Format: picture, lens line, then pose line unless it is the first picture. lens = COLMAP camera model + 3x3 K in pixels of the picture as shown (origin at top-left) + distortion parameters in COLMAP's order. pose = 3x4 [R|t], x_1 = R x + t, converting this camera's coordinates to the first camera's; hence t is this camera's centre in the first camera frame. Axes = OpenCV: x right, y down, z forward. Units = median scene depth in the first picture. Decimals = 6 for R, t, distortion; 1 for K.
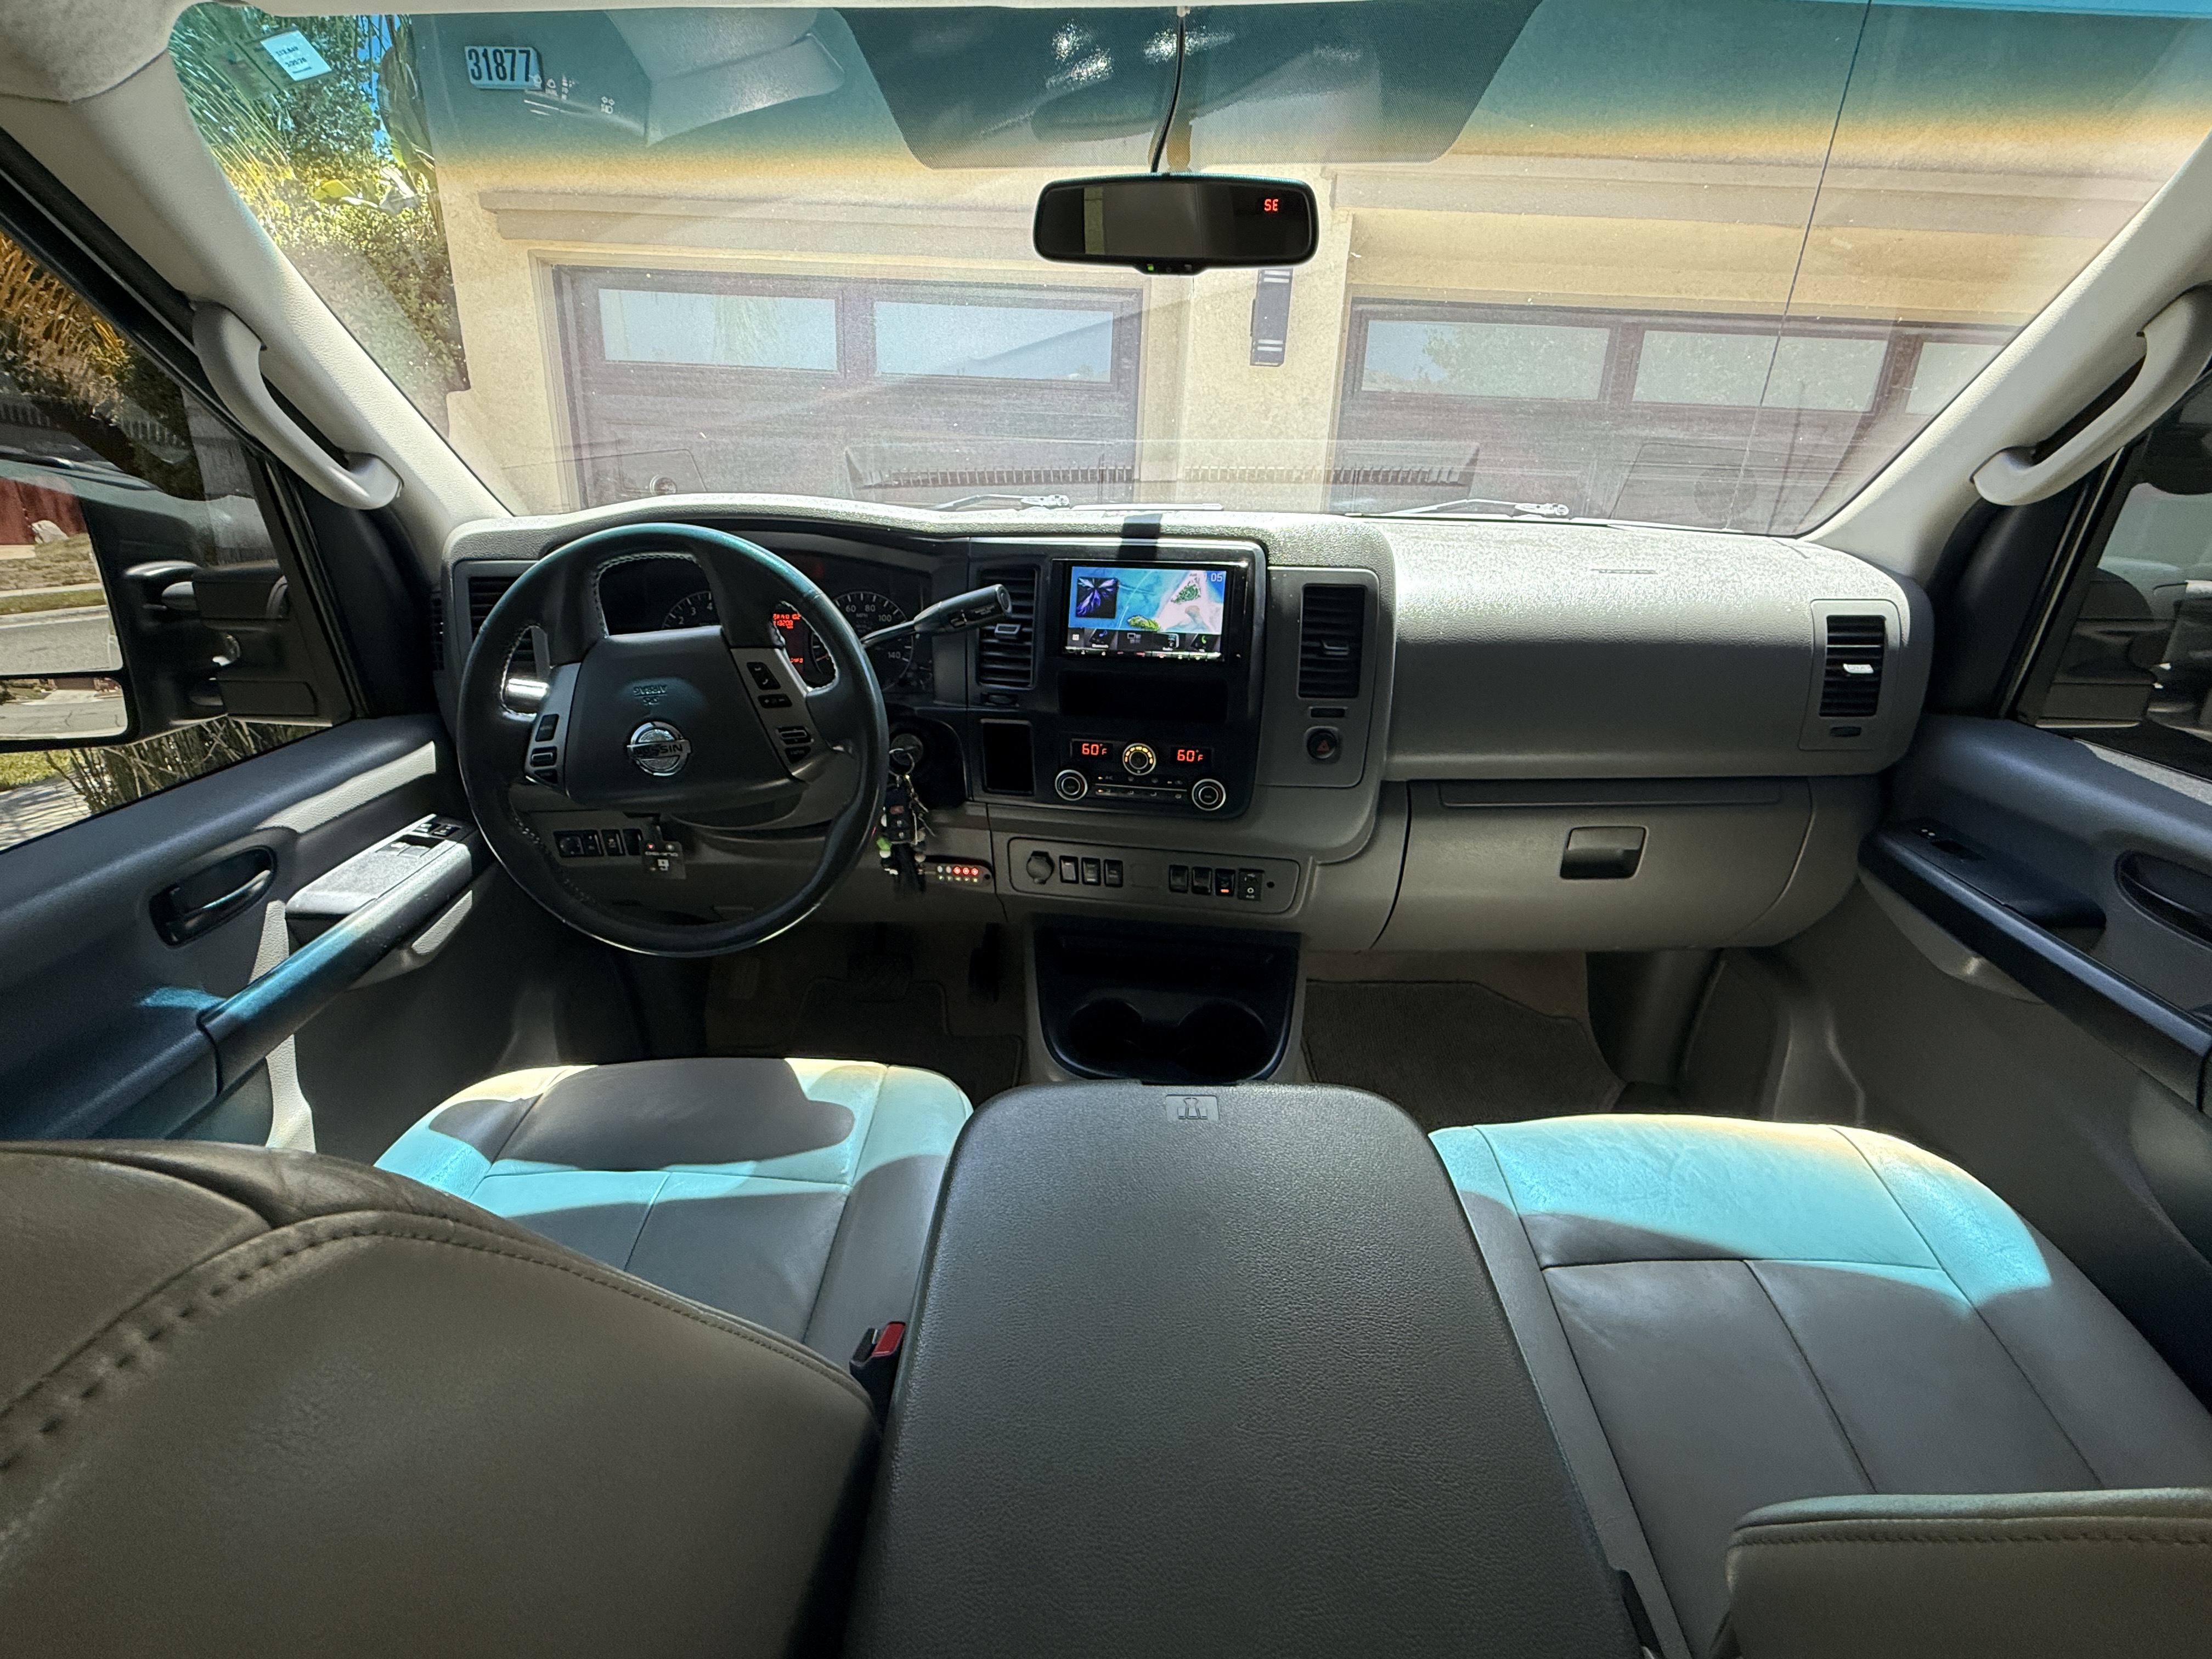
lens RADIAL K [[890.8, 0, 1107.5], [0, 890.8, 808.4], [0, 0, 1]] dist [-0.001060, 0.000284]
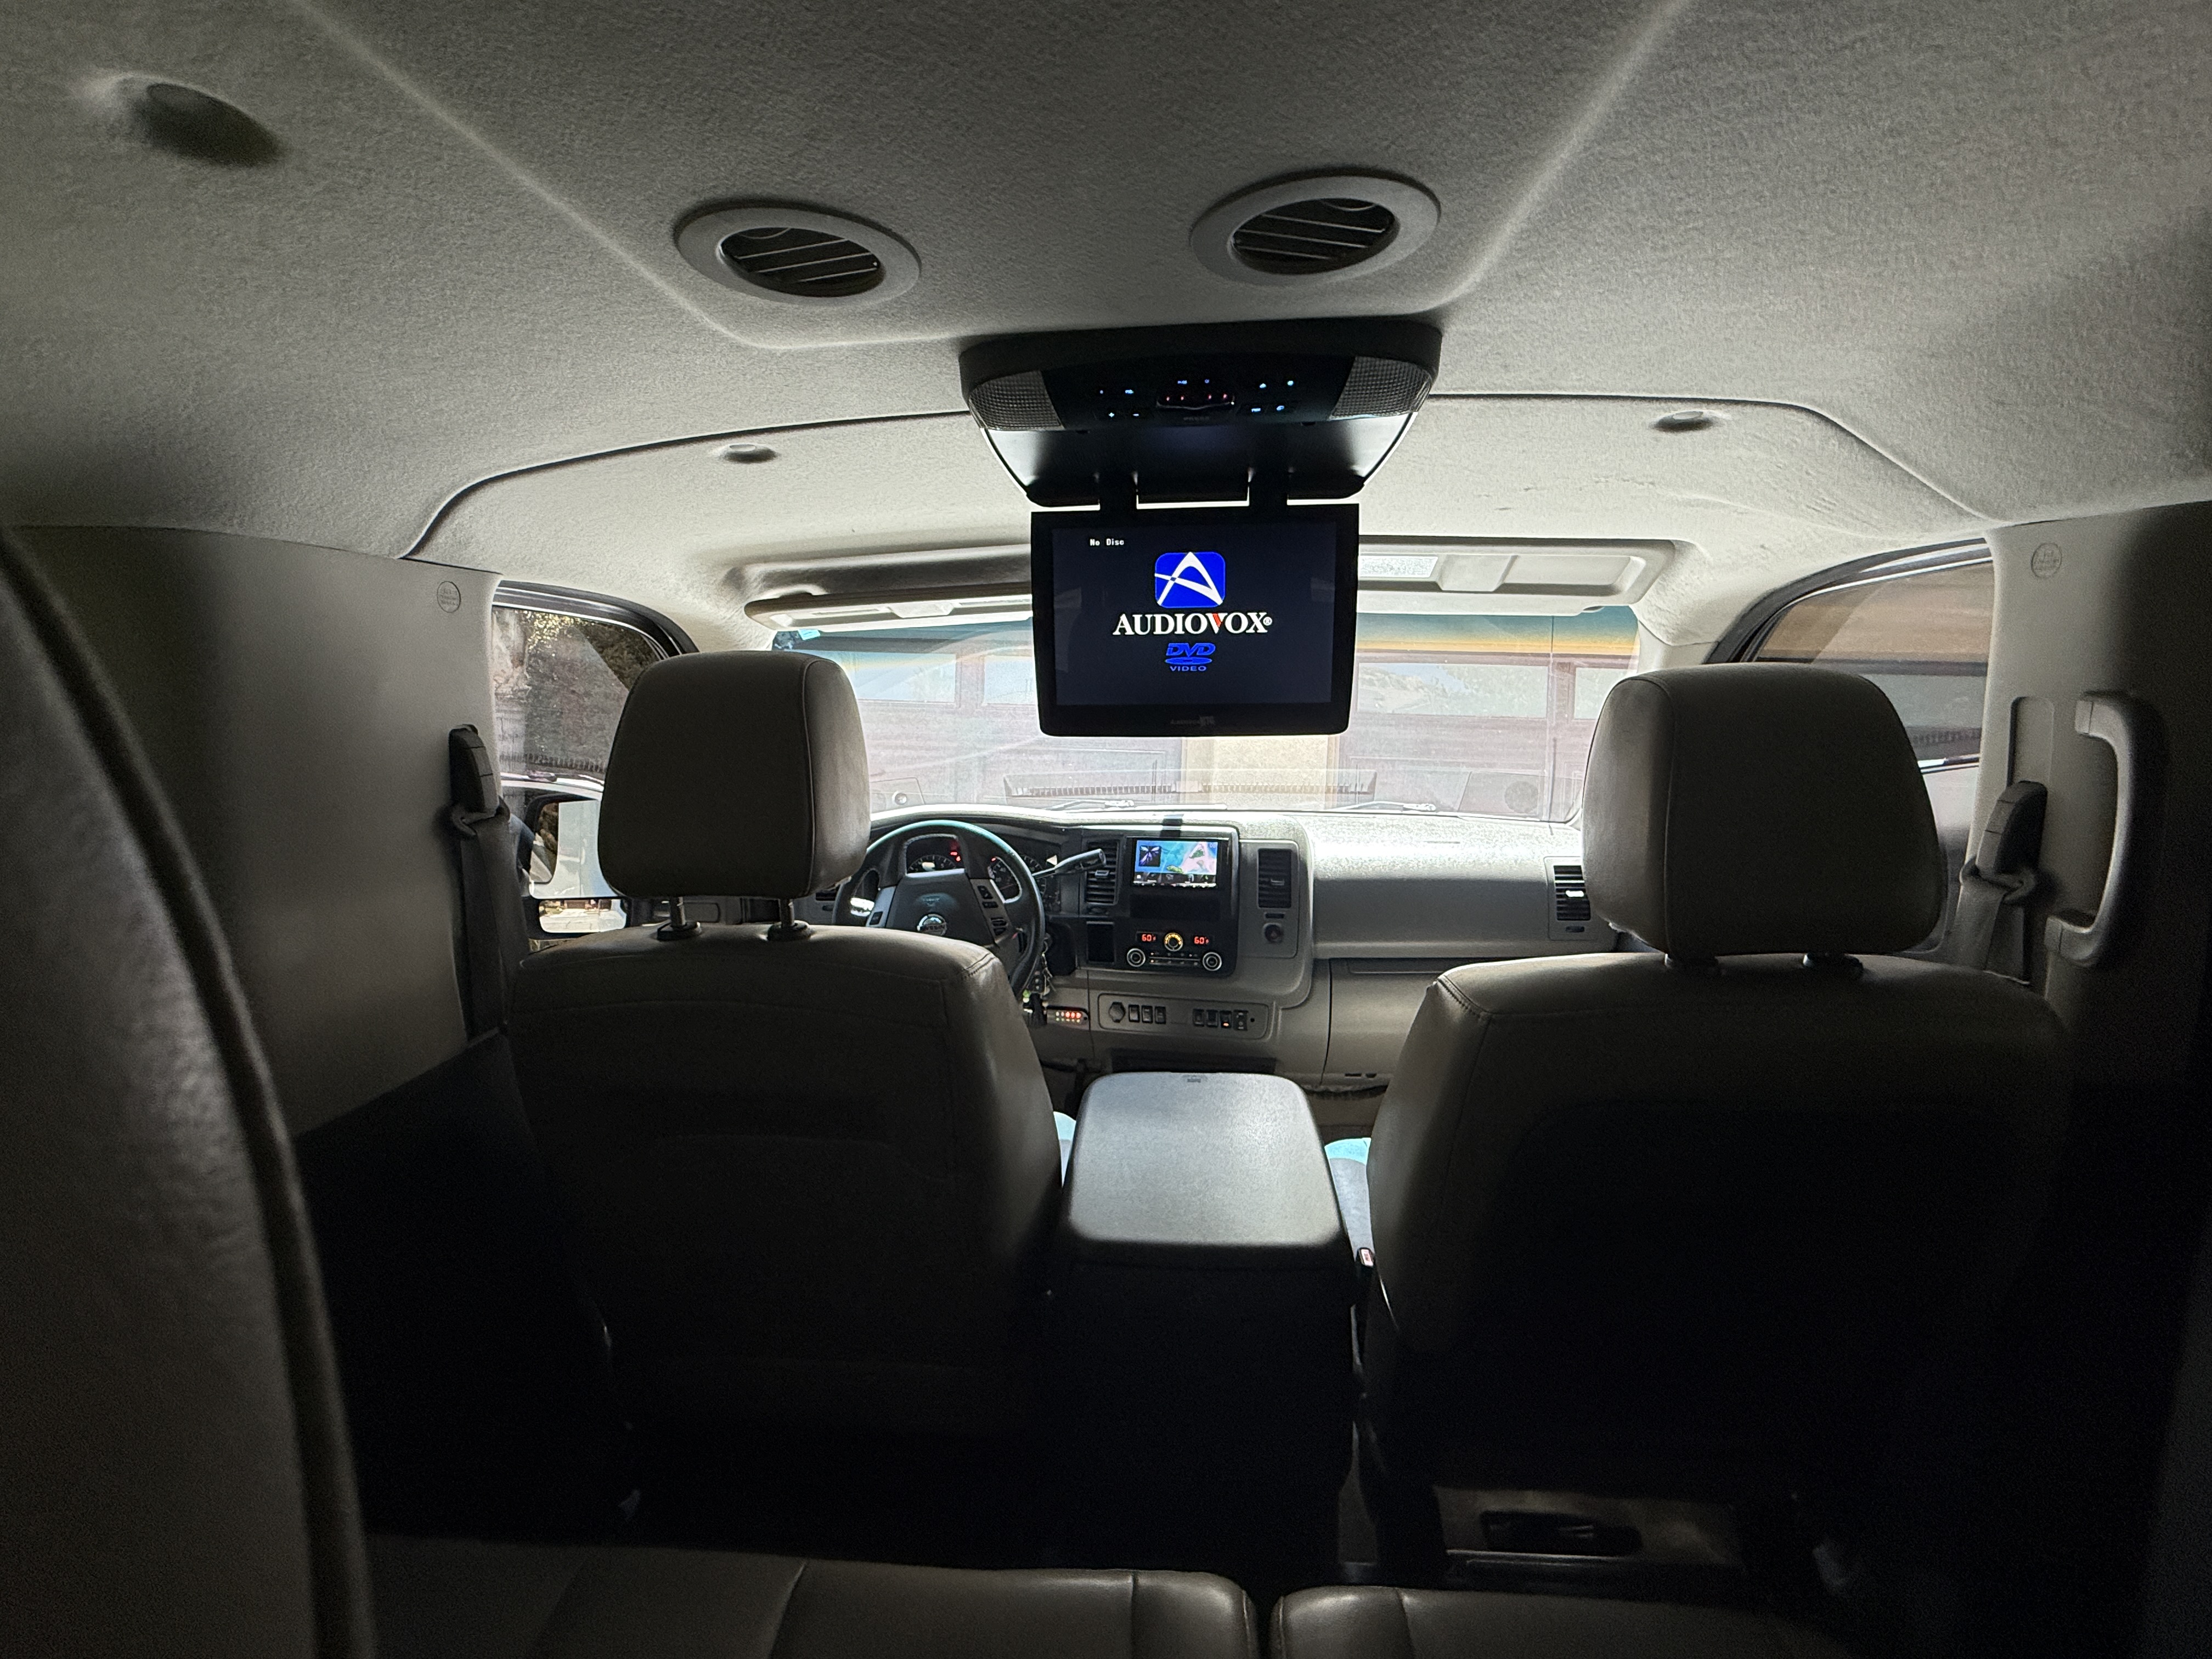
lens RADIAL K [[890.8, 0, 1107.5], [0, 890.8, 808.4], [0, 0, 1]] dist [-0.001060, 0.000284]
pose [[0.998236, -0.005228, -0.059146, 0.009920], [-0.012967, 0.952876, -0.303084, 0.238743], [0.057943, 0.303316, 0.951127, -0.827434]]
